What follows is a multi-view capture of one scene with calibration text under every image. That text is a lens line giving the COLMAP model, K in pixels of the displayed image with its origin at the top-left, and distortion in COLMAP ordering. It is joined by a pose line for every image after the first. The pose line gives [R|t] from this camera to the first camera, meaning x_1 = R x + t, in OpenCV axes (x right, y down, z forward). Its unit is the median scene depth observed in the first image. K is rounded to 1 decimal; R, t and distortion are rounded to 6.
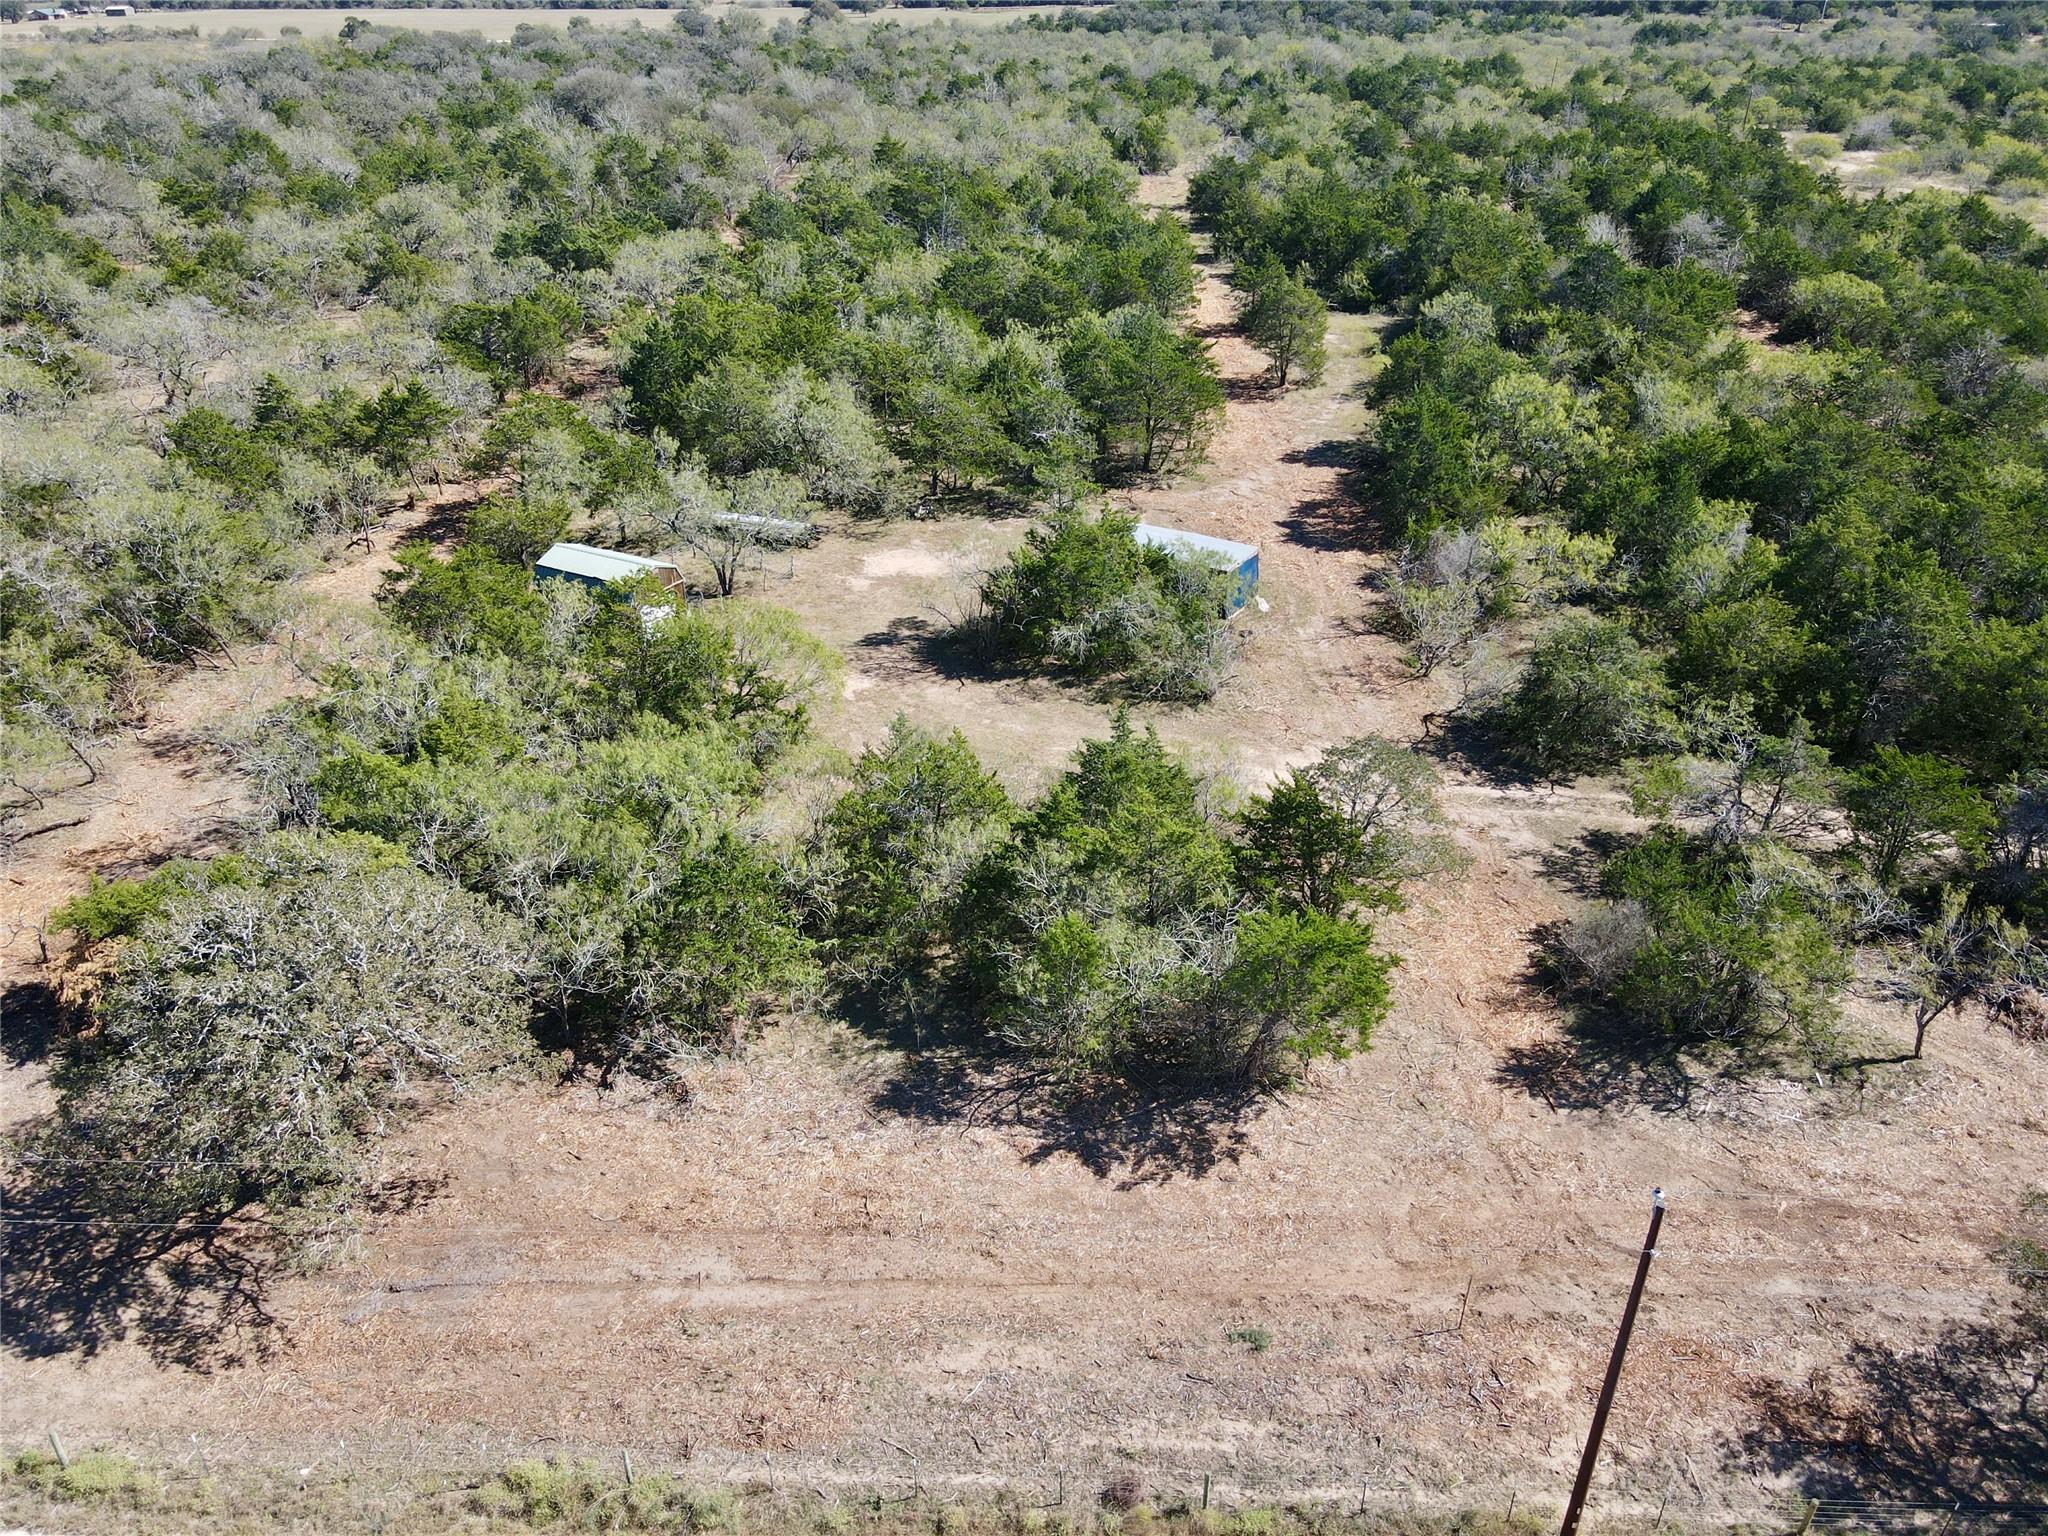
lens RADIAL K [[1447.5, 0, 1025.0], [0, 1447.5, 759.1], [0, 0, 1]] dist [-0.002104, 0.017347]
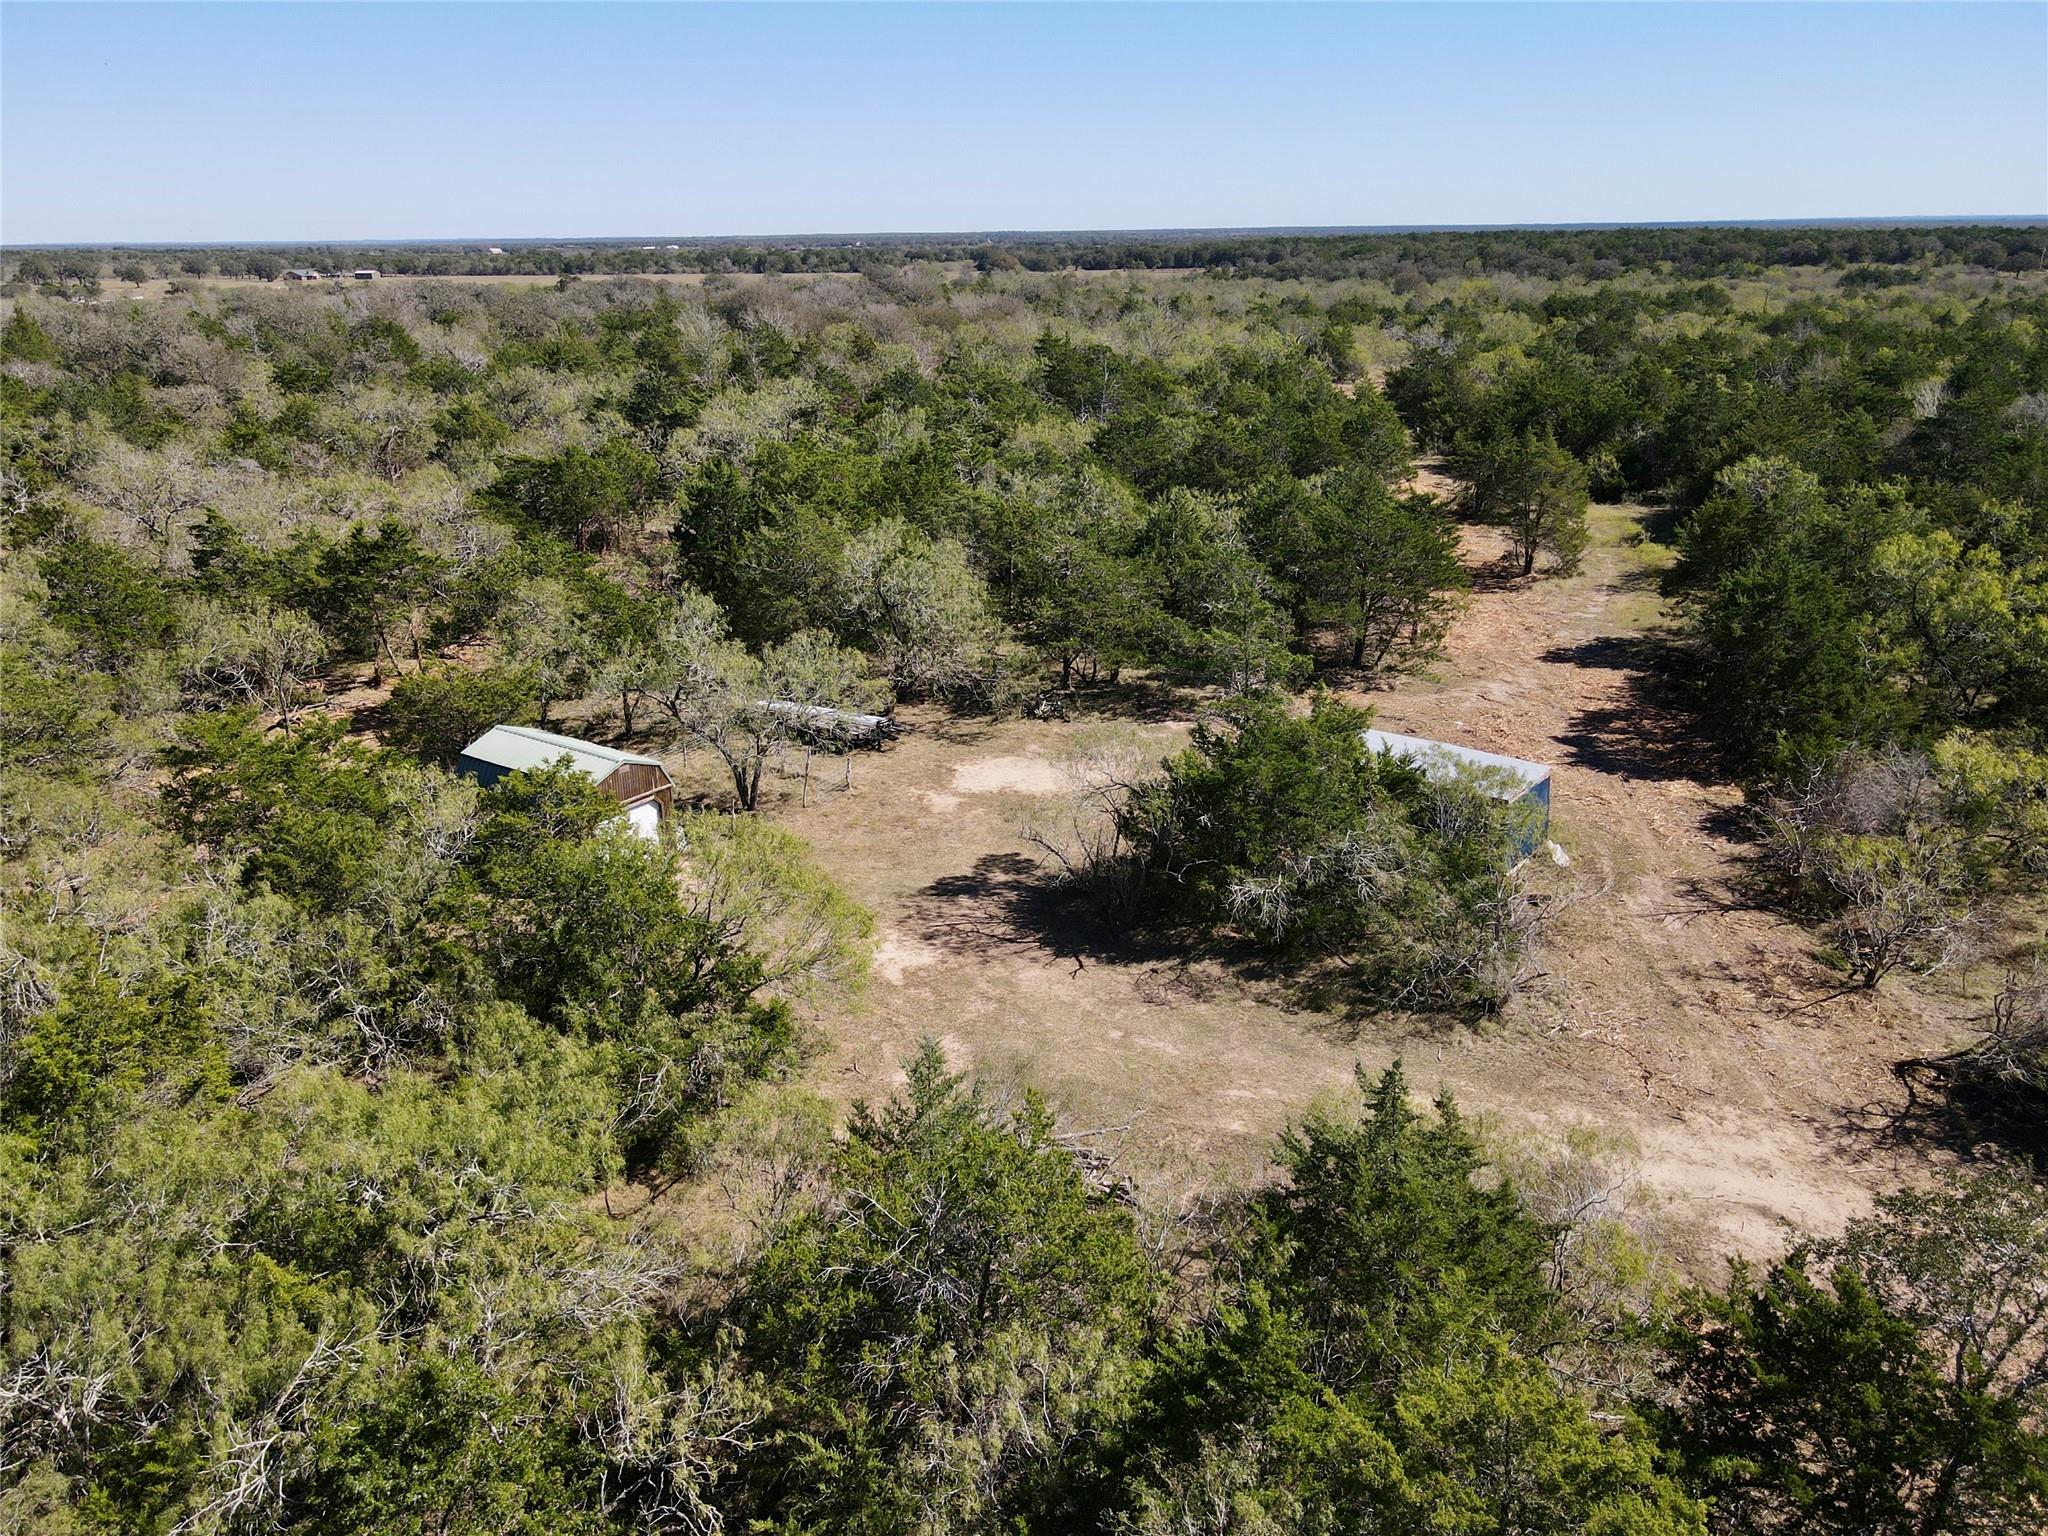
lens RADIAL K [[1447.5, 0, 1032.3], [0, 1447.5, 763.1], [0, 0, 1]] dist [-0.002104, 0.017347]
pose [[0.993984, 0.031417, -0.104919, -0.001398], [-0.047909, 0.986183, -0.158578, -0.030285], [0.098487, 0.162650, 0.981756, 0.303618]]
